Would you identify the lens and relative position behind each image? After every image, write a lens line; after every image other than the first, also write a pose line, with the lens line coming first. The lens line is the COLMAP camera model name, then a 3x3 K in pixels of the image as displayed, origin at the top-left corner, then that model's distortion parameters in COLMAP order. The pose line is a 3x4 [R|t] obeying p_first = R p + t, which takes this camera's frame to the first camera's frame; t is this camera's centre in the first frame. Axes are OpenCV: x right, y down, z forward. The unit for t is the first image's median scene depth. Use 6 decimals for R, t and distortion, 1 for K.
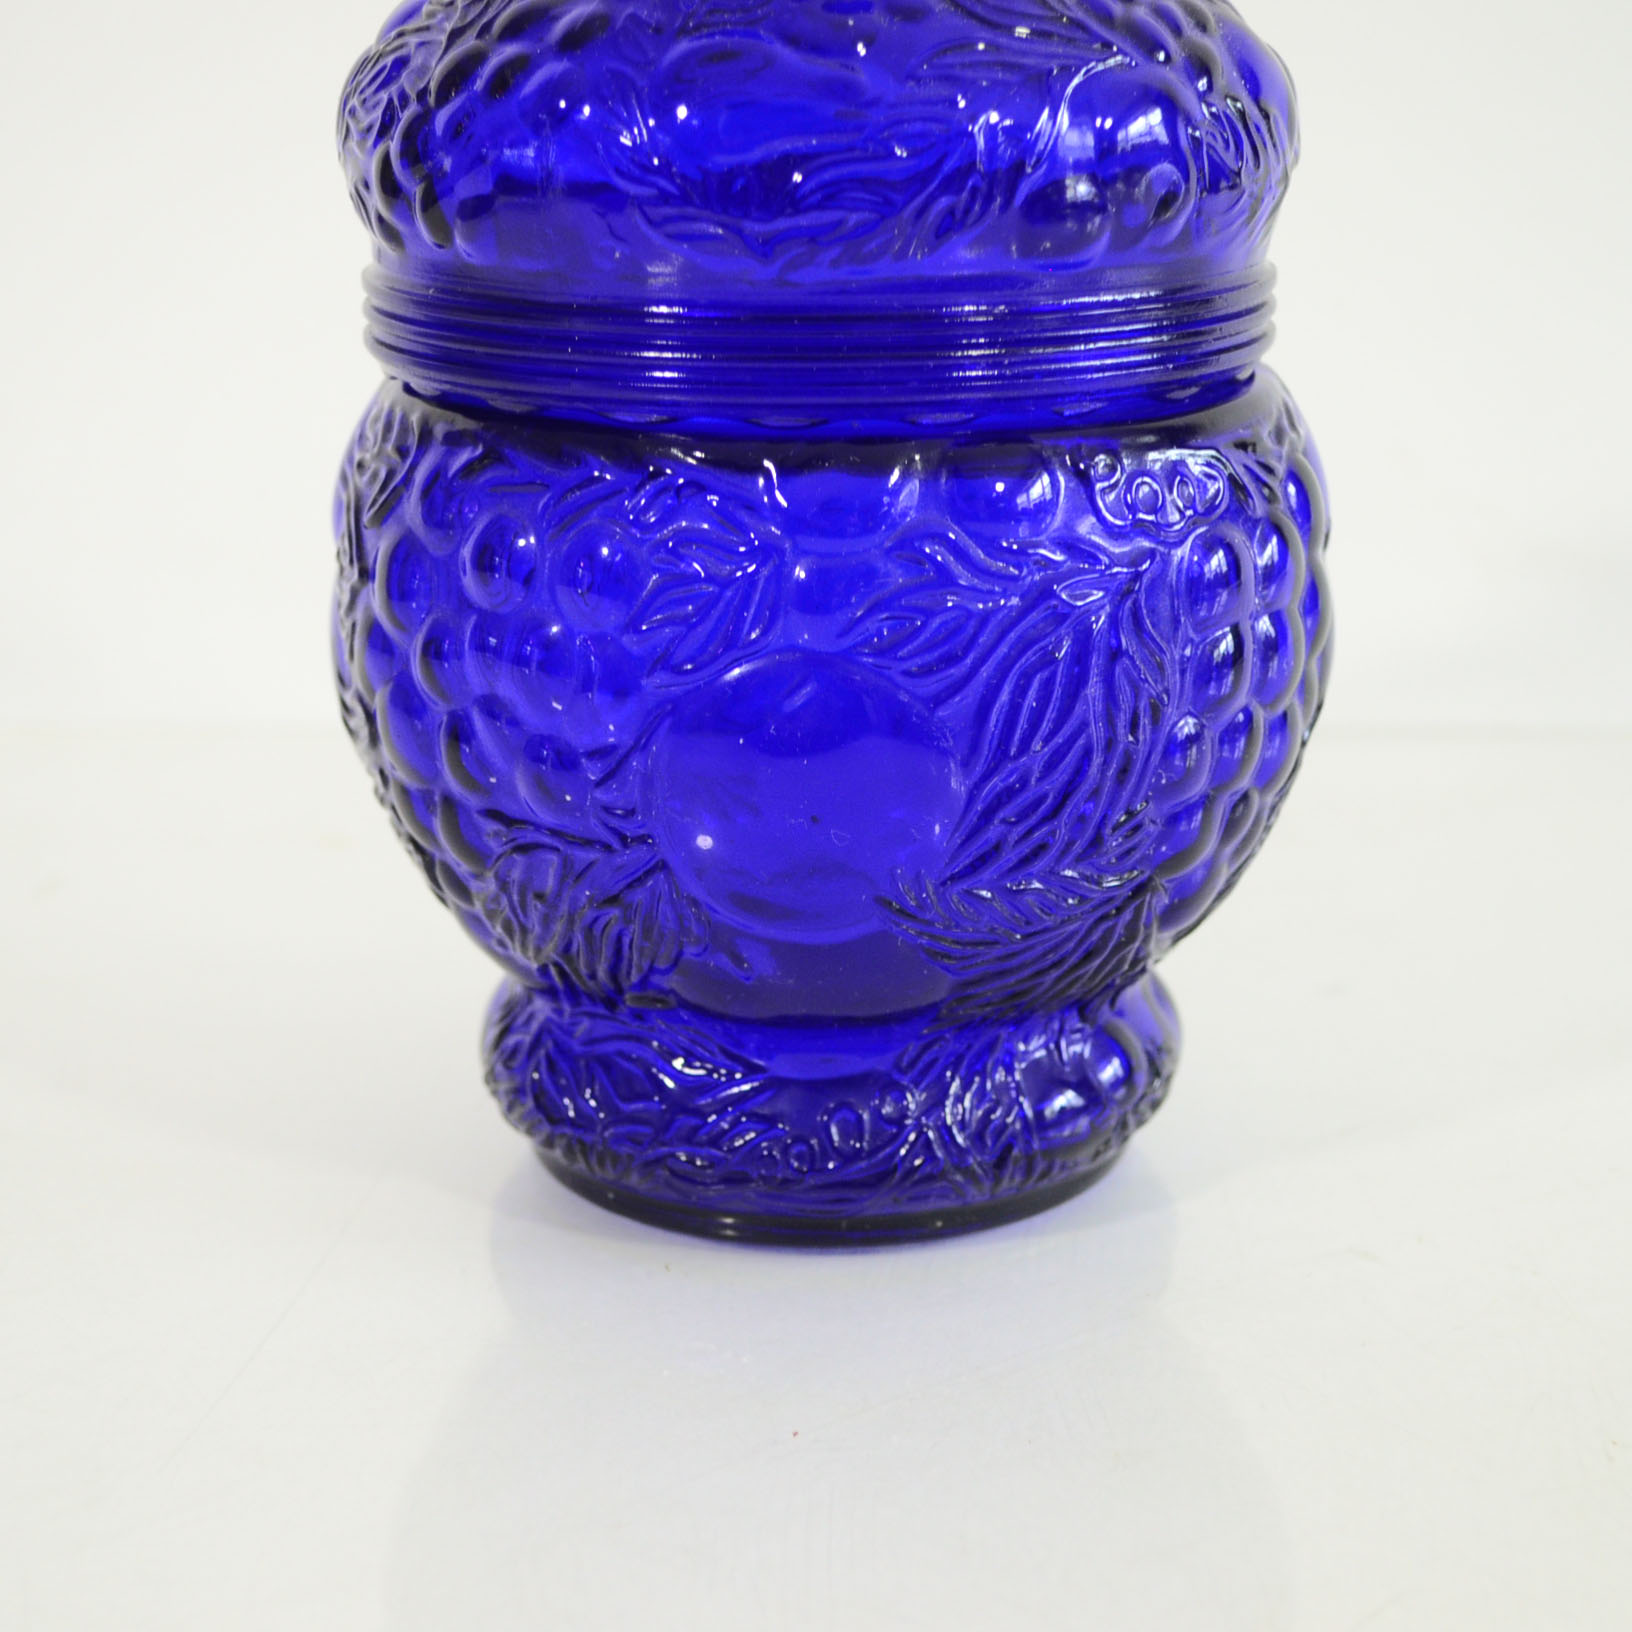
lens RADIAL K [[3141.3, 0, 816.0], [0, 3141.3, 816.0], [0, 0, 1]] dist [-0.018160, 0.134813]
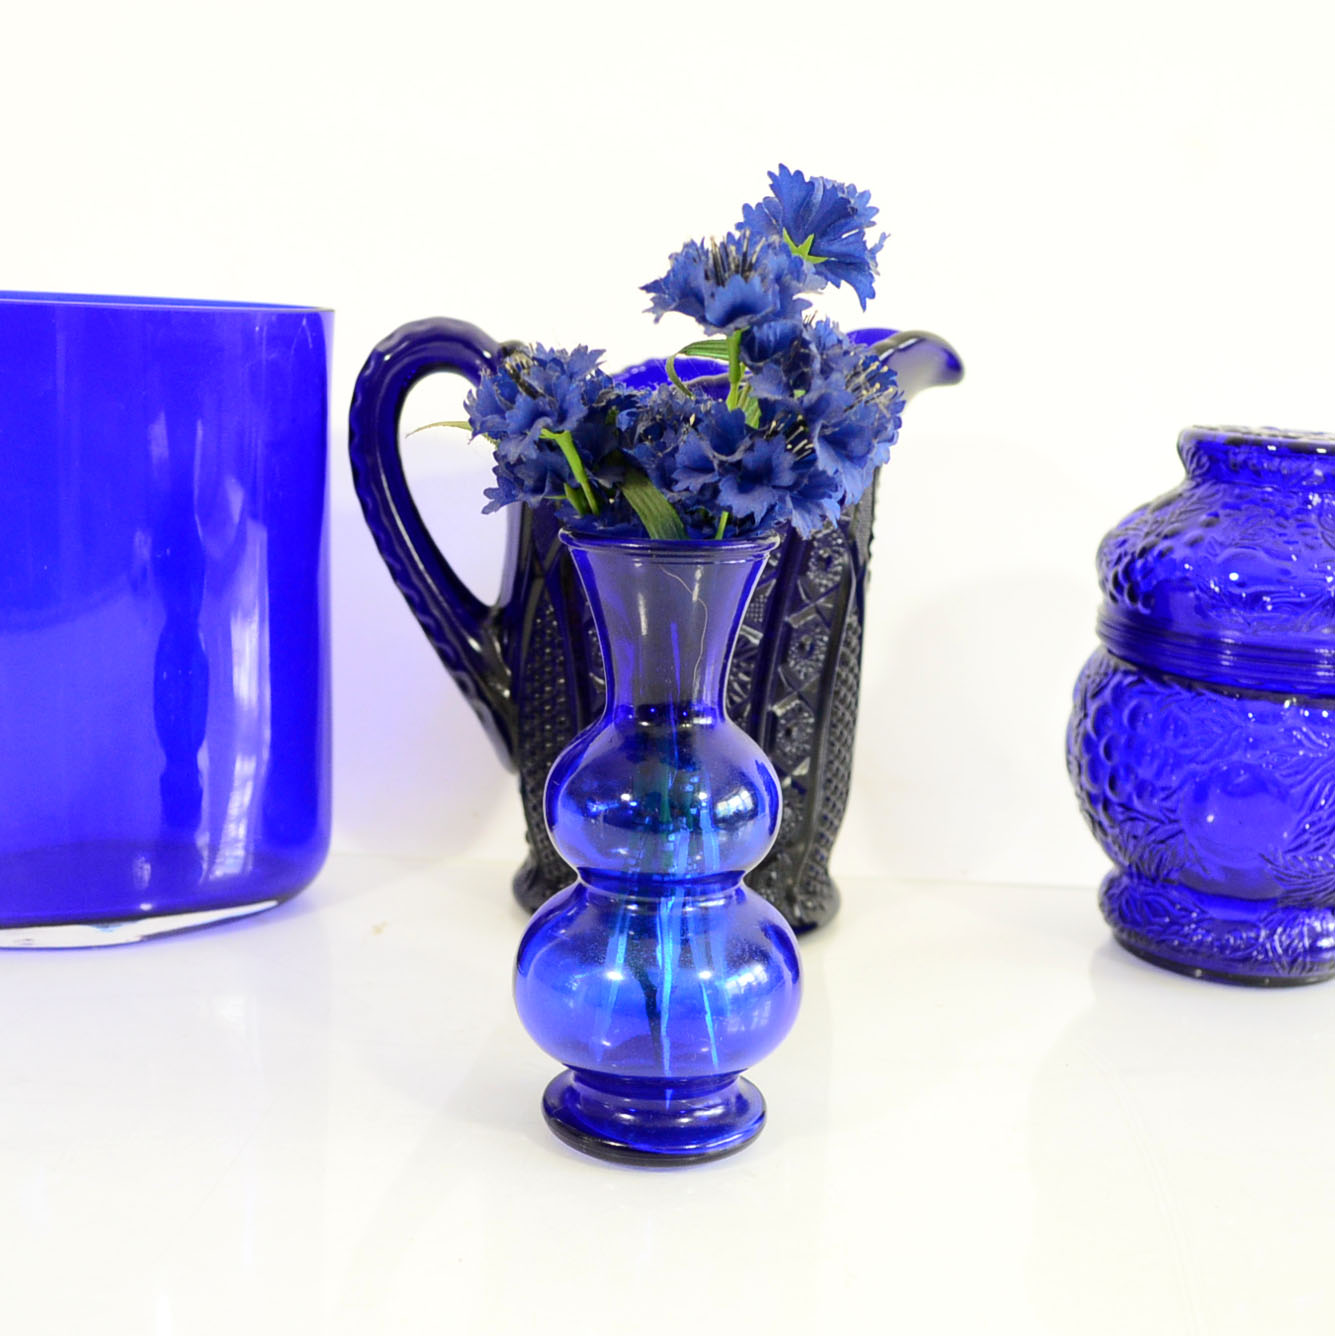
lens RADIAL K [[1919.1, 0, 669.4], [0, 1919.1, 719.3], [0, 0, 1]] dist [-0.015672, -0.042466]
pose [[0.951677, 0.128119, -0.279099, -0.019257], [-0.145280, 0.988516, -0.041604, 0.052460], [0.270564, 0.080141, 0.959361, -0.751029]]
